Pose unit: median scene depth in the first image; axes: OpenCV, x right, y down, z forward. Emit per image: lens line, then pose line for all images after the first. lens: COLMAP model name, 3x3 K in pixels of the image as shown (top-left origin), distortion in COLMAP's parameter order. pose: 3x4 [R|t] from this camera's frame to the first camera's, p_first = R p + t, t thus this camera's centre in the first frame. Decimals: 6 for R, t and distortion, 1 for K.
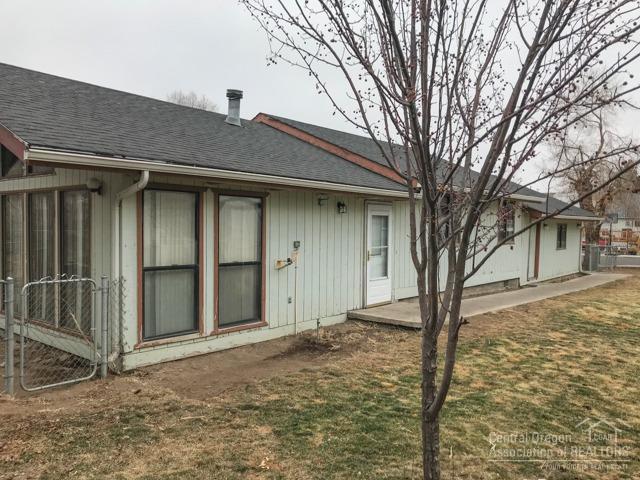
lens RADIAL K [[526.9, 0, 320.0], [0, 526.9, 240.0], [0, 0, 1]] dist [0.077143, -0.112188]
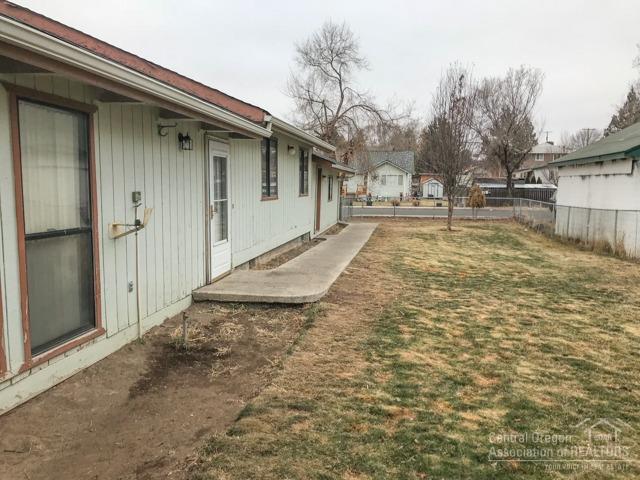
lens RADIAL K [[526.9, 0, 320.0], [0, 526.9, 240.0], [0, 0, 1]] dist [0.077143, -0.112188]
pose [[0.855821, -0.058046, 0.514005, -0.193771], [0.014574, 0.995995, 0.088211, 0.007207], [-0.517067, -0.068002, 0.853240, 0.368033]]
